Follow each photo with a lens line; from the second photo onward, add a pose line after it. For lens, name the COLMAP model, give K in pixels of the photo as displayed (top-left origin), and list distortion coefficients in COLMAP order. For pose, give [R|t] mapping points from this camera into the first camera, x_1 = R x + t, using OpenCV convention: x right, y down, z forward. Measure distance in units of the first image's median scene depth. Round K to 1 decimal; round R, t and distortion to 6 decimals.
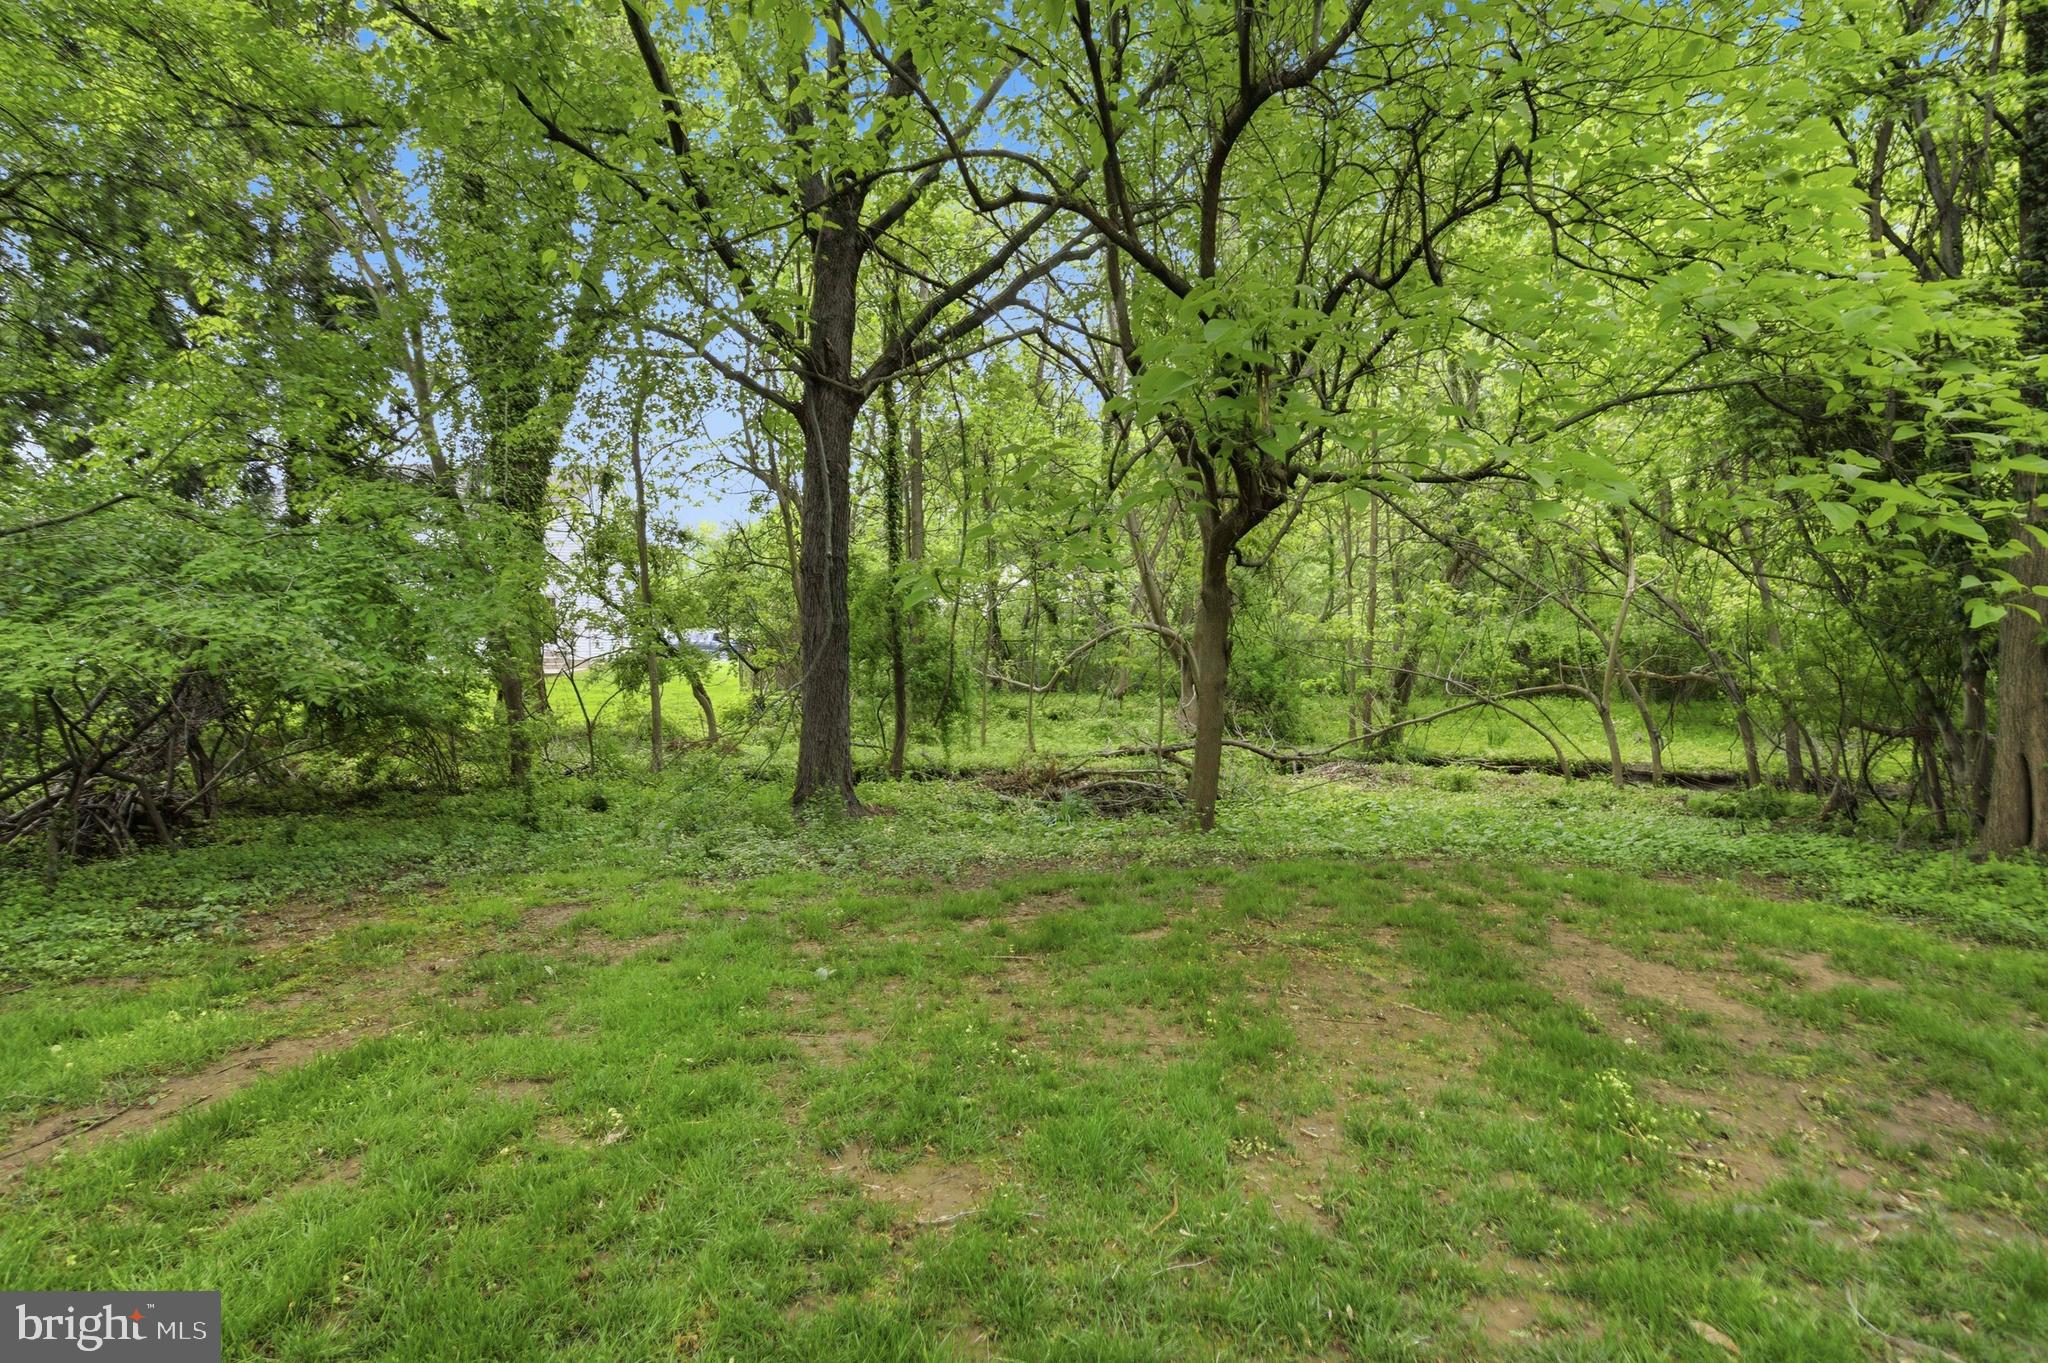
lens RADIAL K [[992.0, 0, 1025.1], [0, 992.0, 683.3], [0, 0, 1]] dist [0.001742, 0.000090]
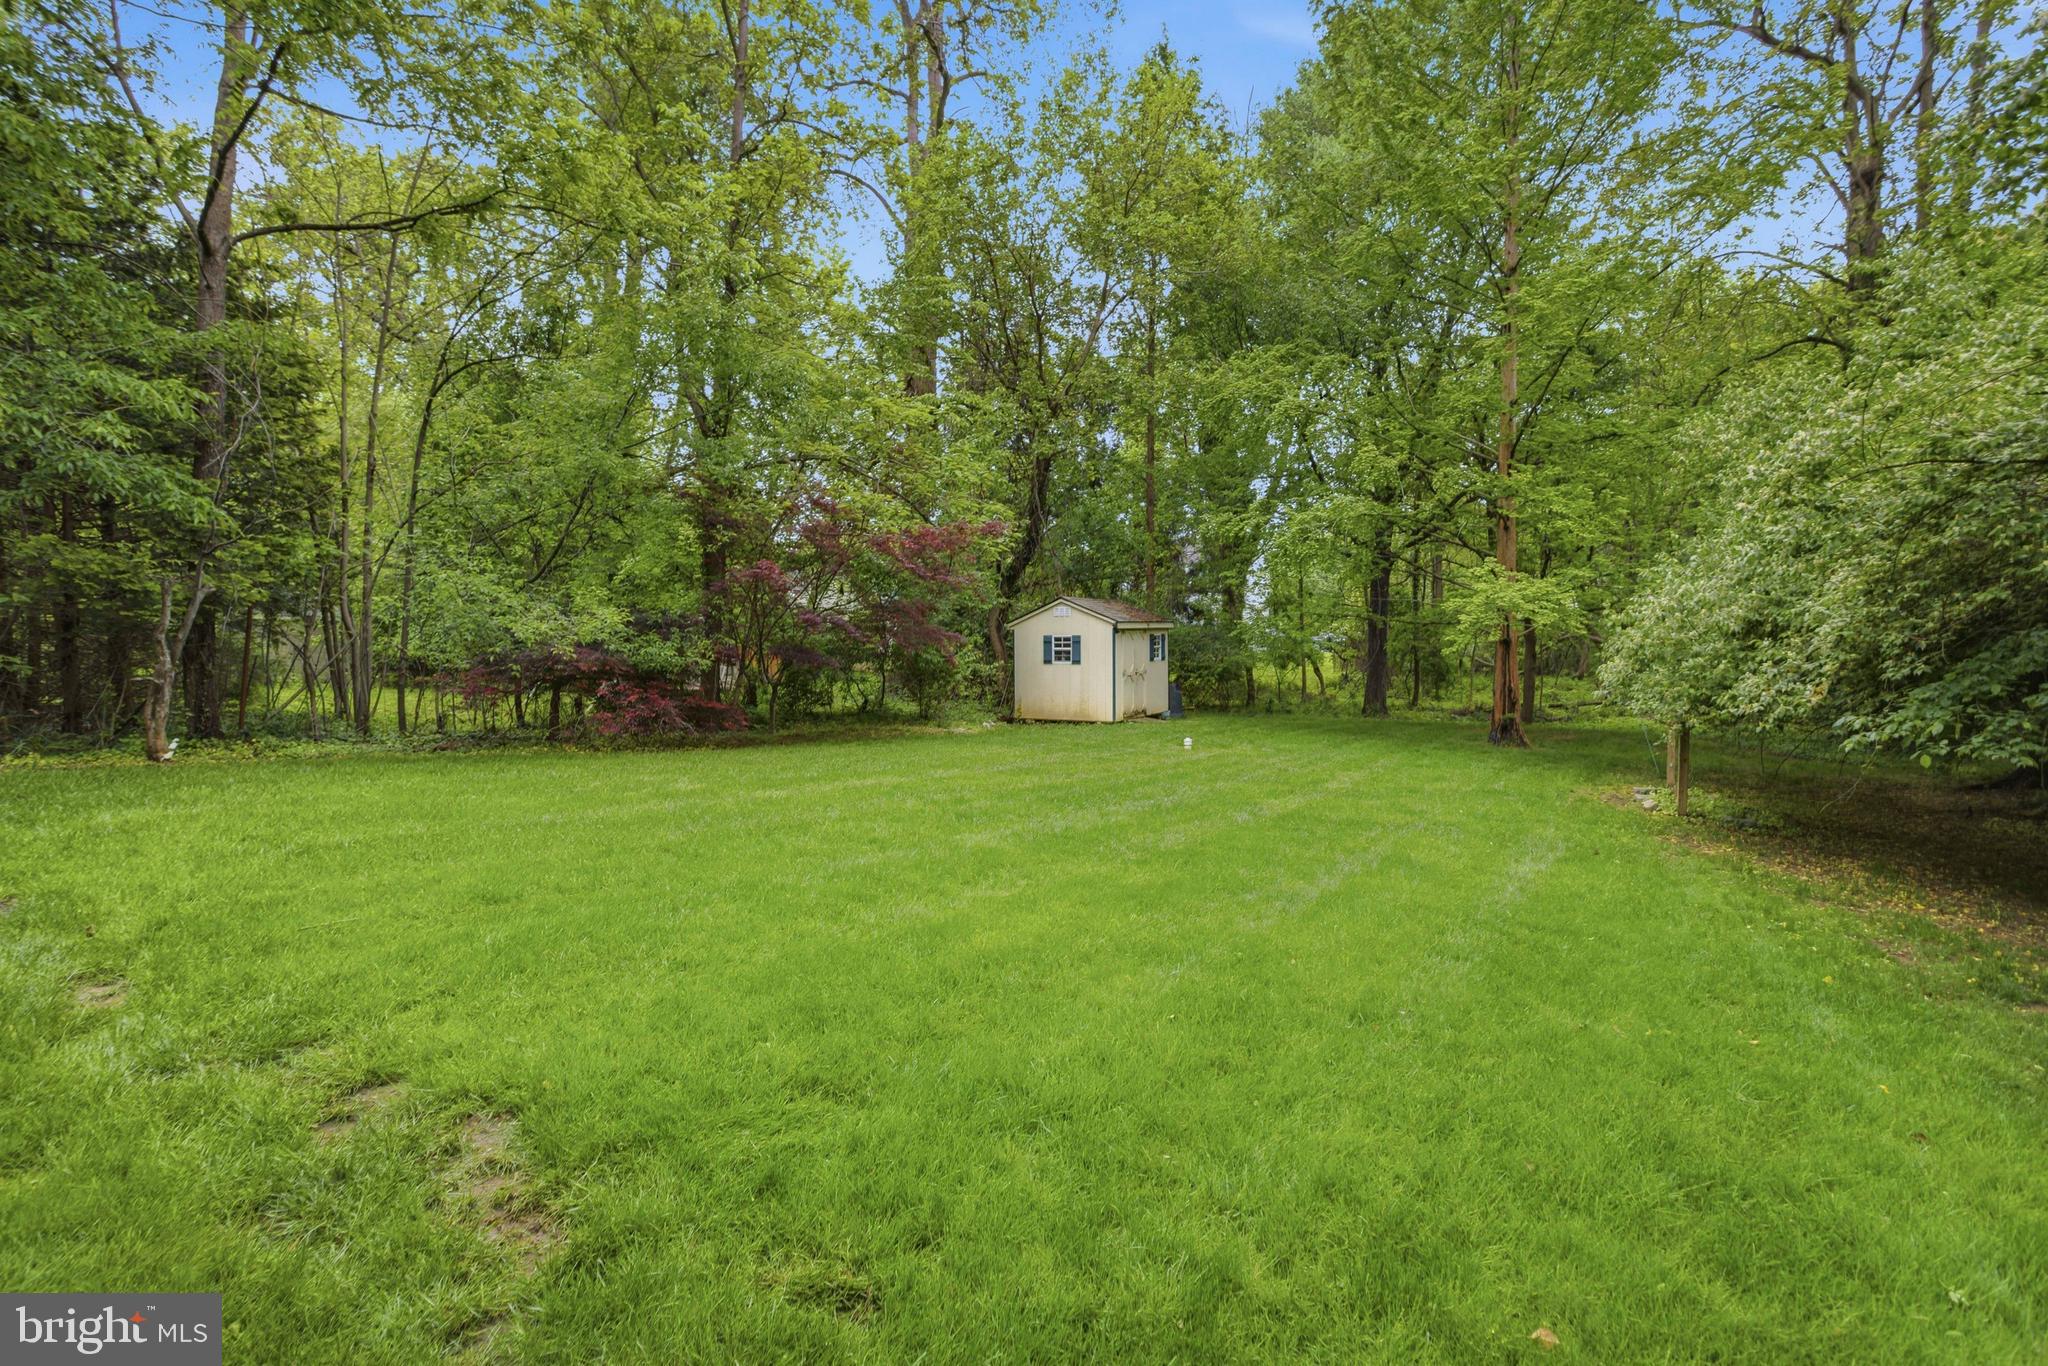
lens RADIAL K [[992.0, 0, 1024.6], [0, 992.0, 677.4], [0, 0, 1]] dist [0.001742, 0.000090]
pose [[0.840777, 0.018063, -0.541080, 0.270853], [-0.009145, 0.999775, 0.019165, -0.010911], [0.541304, -0.011165, 0.840753, -1.041680]]
